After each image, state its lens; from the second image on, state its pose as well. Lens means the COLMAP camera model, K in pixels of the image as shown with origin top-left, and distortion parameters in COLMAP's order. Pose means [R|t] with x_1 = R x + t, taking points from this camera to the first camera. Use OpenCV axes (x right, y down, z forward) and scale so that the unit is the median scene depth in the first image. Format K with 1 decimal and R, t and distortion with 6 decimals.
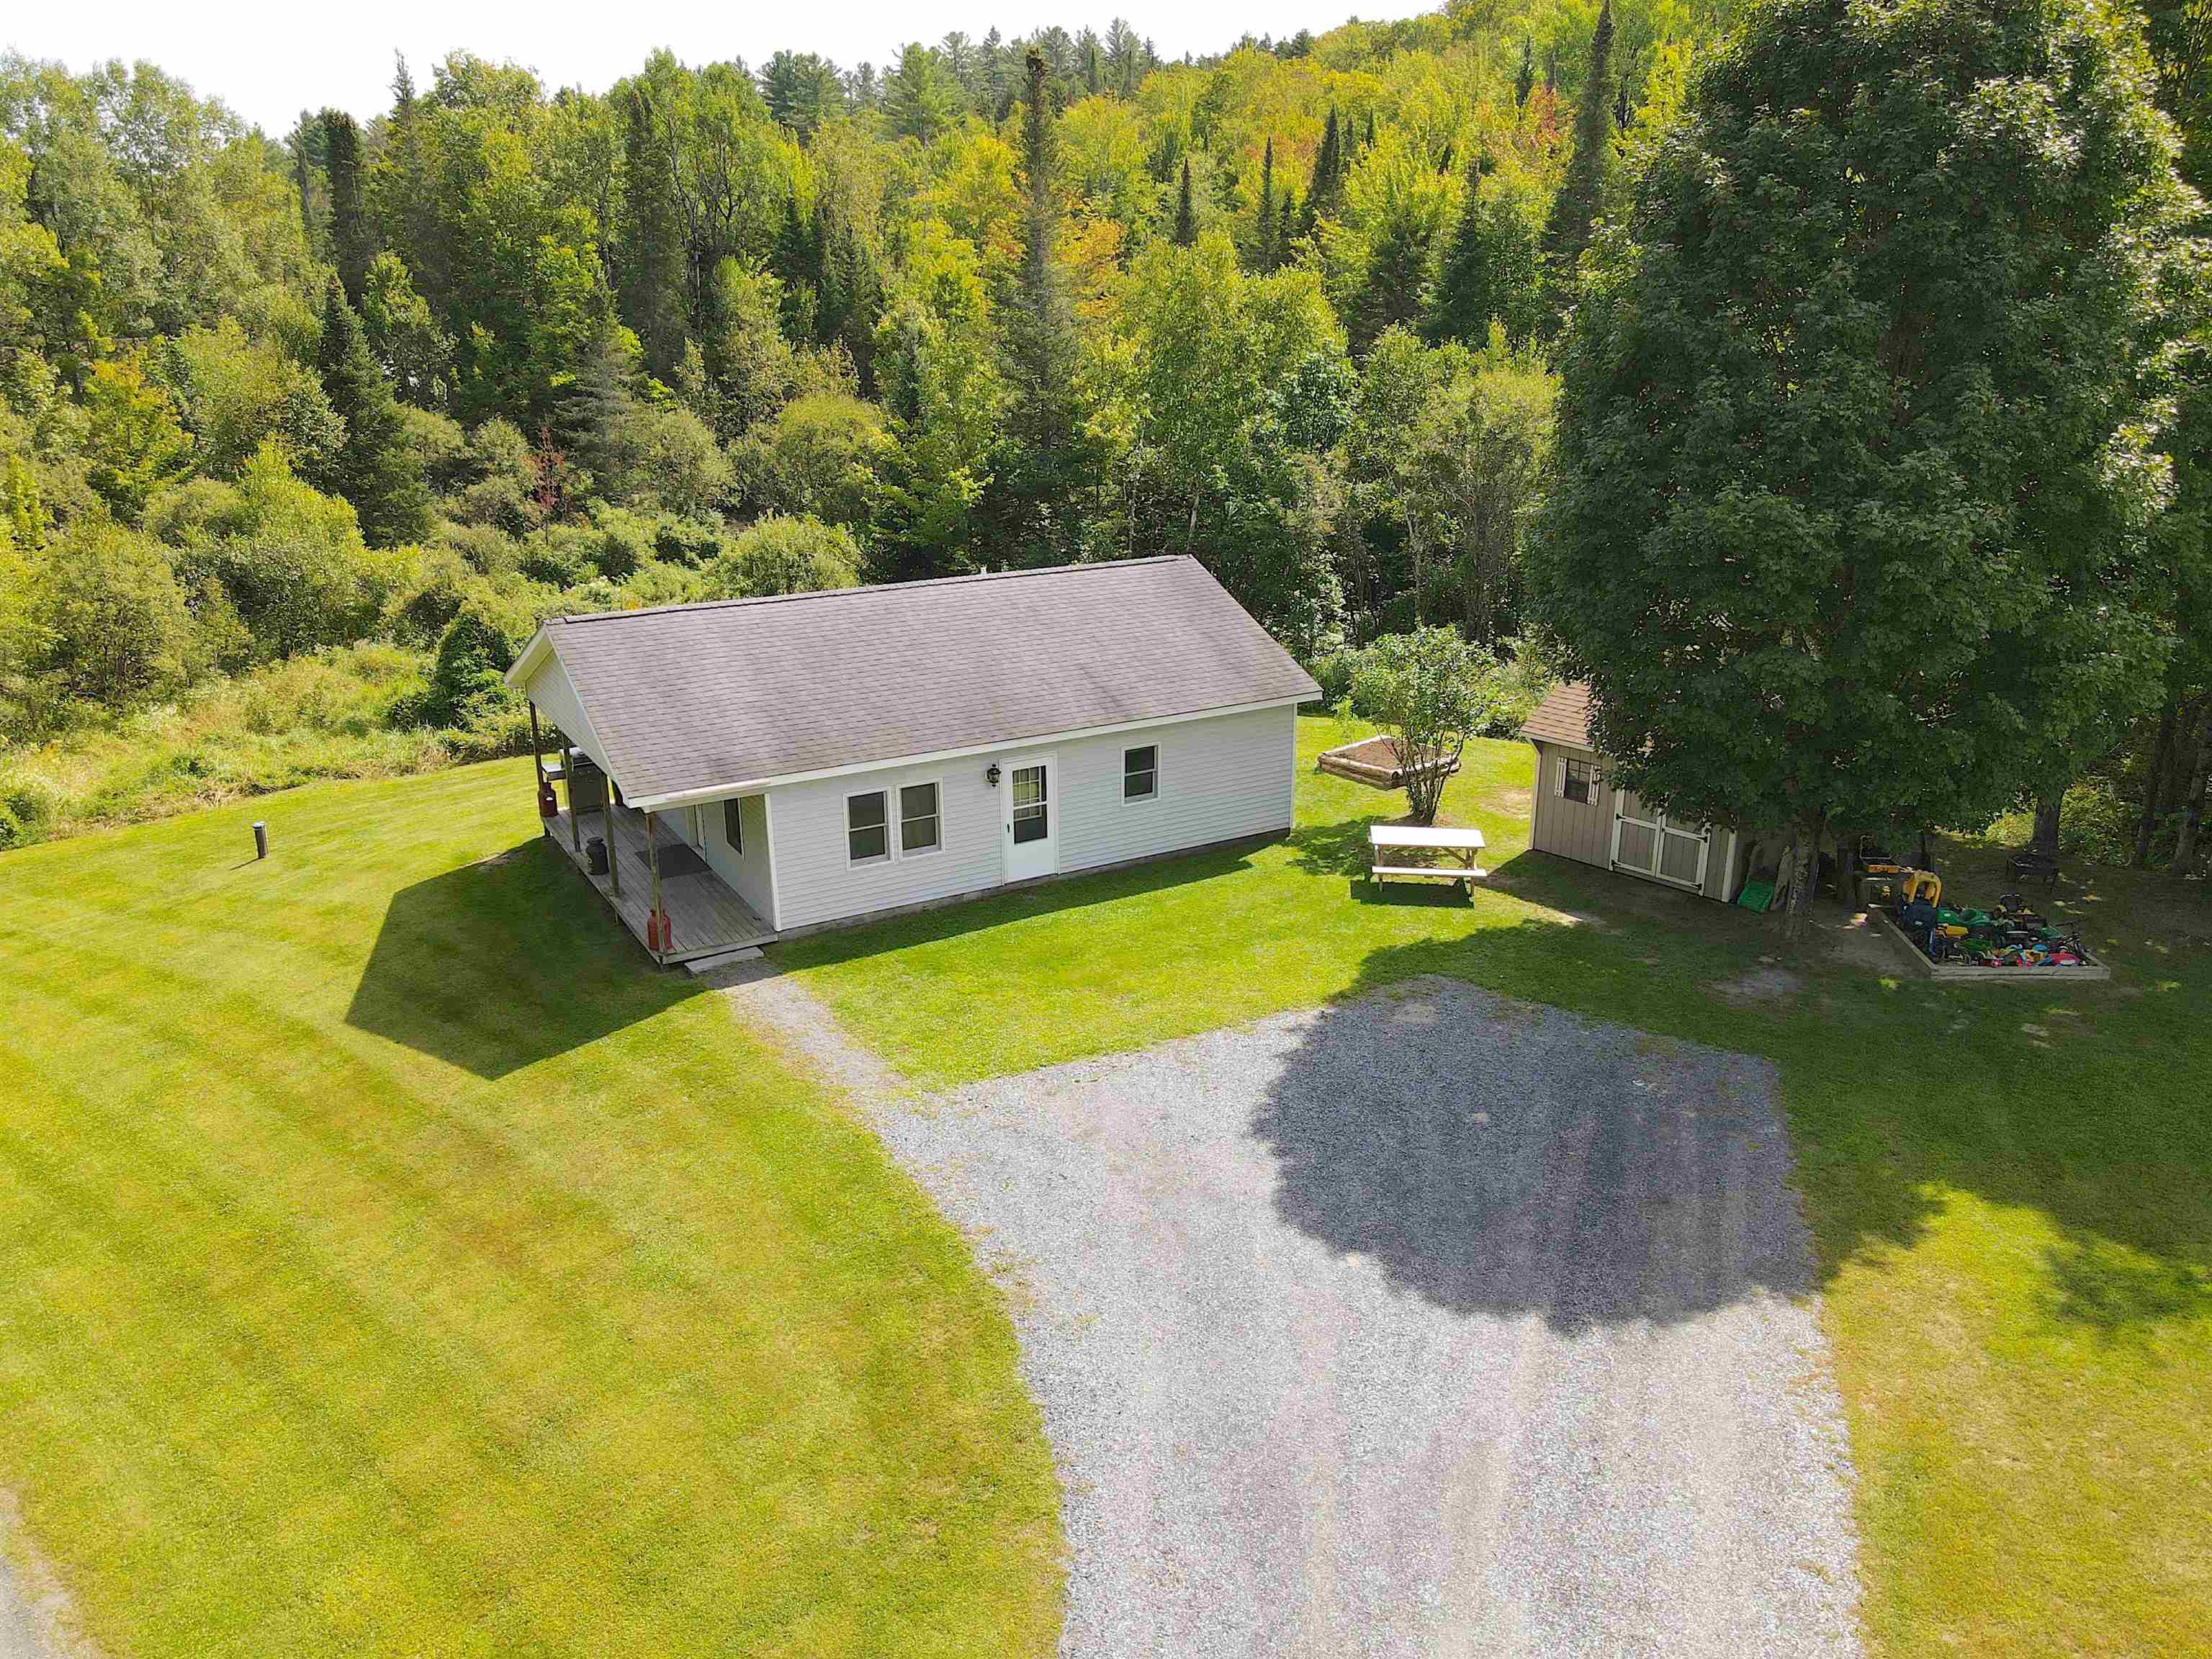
lens RADIAL K [[1625.8, 0, 1099.0], [0, 1625.8, 840.7], [0, 0, 1]] dist [0.010249, 0.012238]
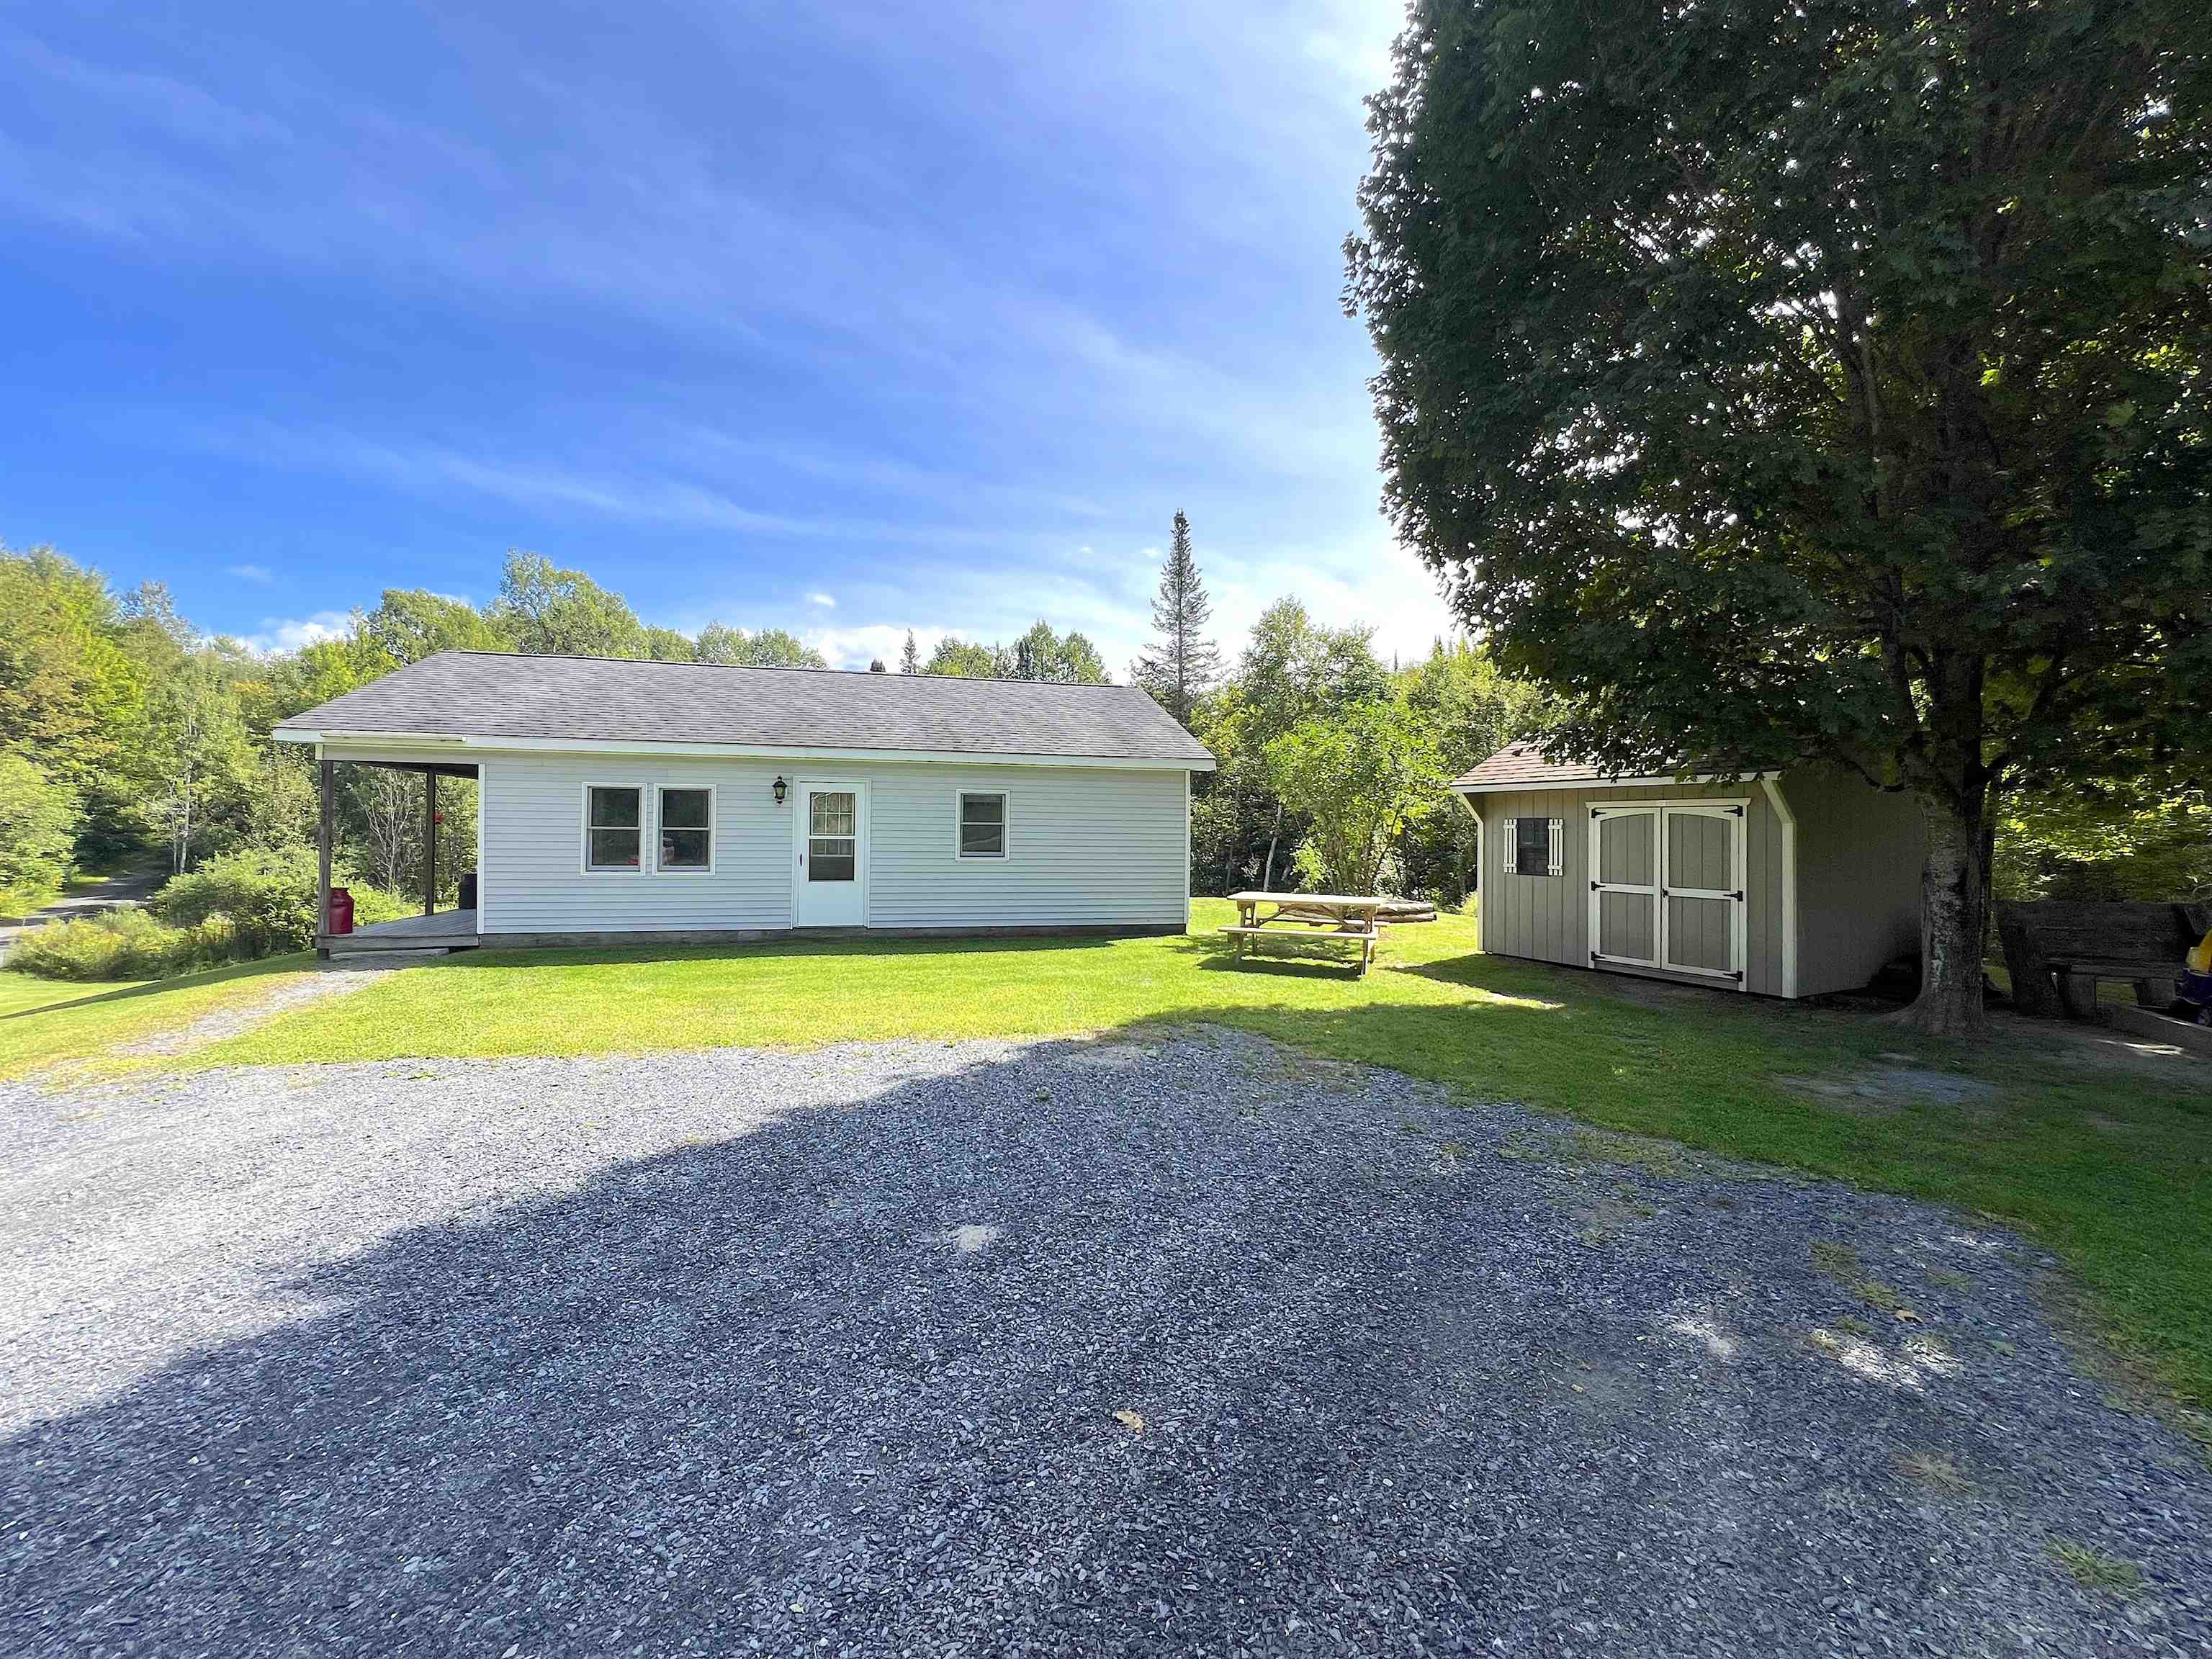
lens RADIAL K [[887.0, 0, 1097.4], [0, 887.0, 820.8], [0, 0, 1]] dist [-0.001577, 0.000877]
pose [[0.958617, 0.011364, -0.284471, 0.230073], [-0.107480, 0.939708, -0.324649, 0.109340], [0.263630, 0.341789, 0.902042, 0.611018]]
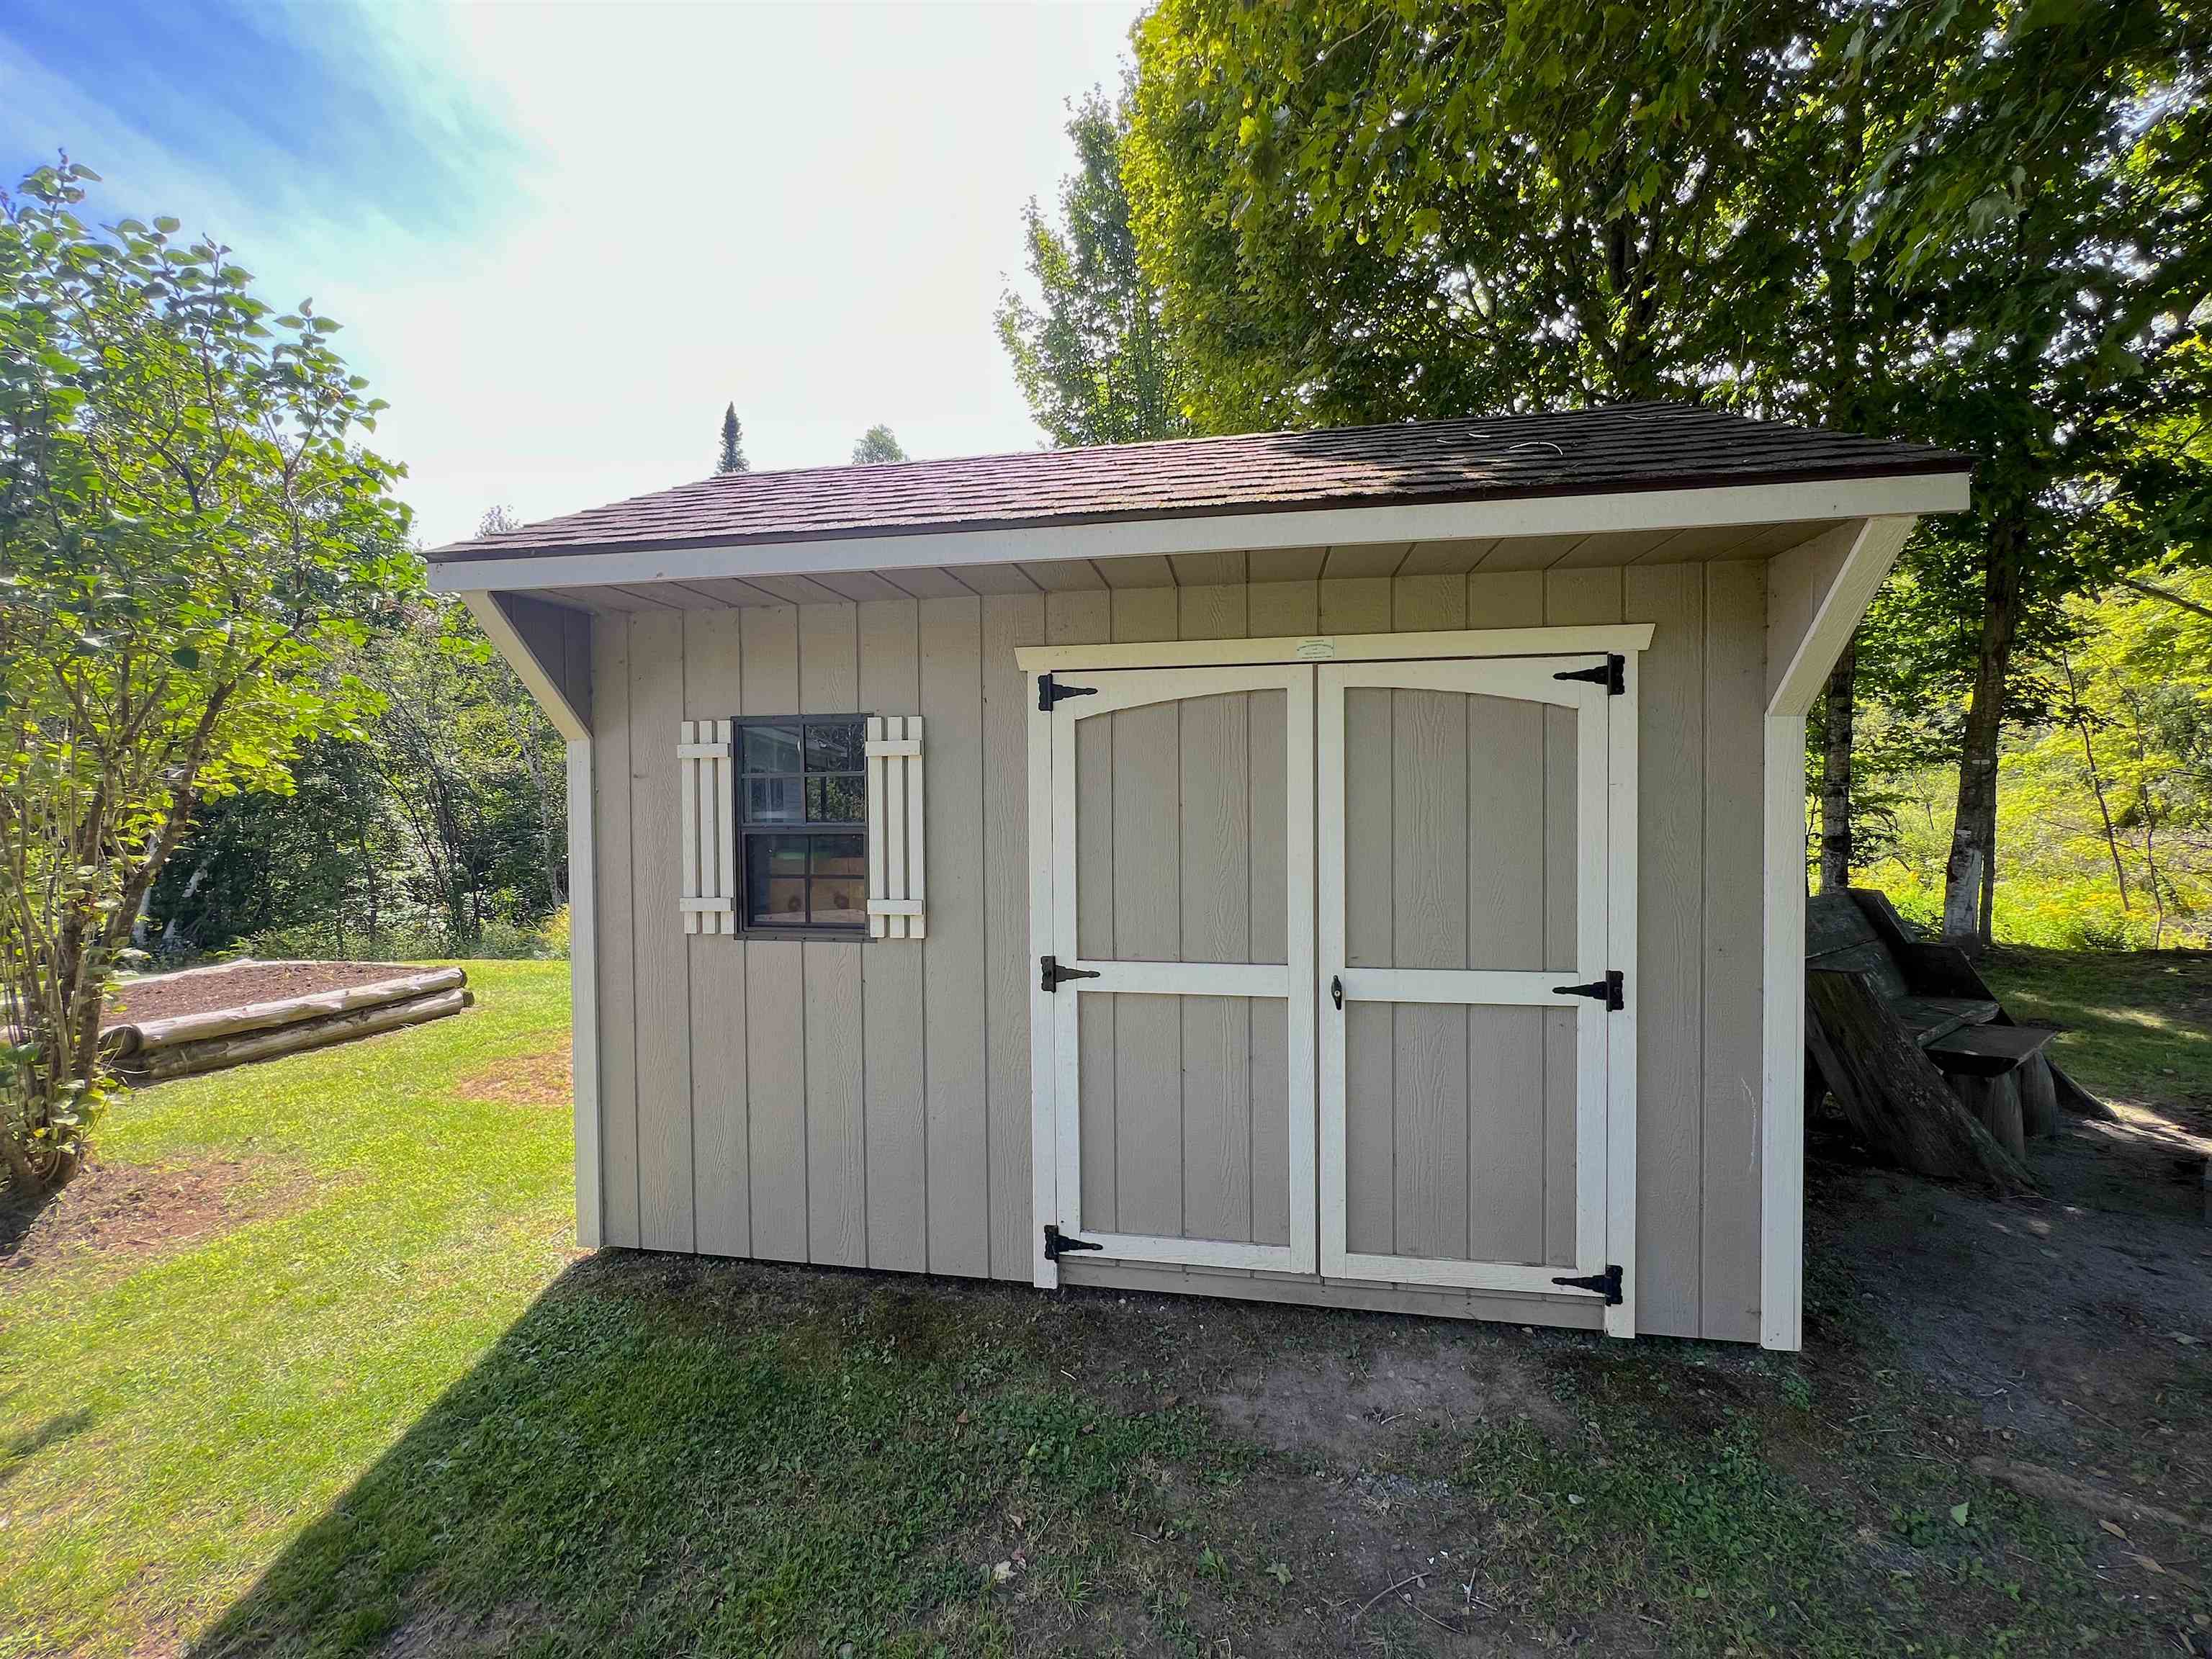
lens RADIAL K [[887.0, 0, 1102.2], [0, 887.0, 825.2], [0, 0, 1]] dist [-0.001577, 0.000877]
pose [[0.794106, -0.015549, 0.607580, 0.272976], [0.203415, 0.948821, -0.241581, -0.005812], [-0.572728, 0.315432, 0.756627, 0.949732]]
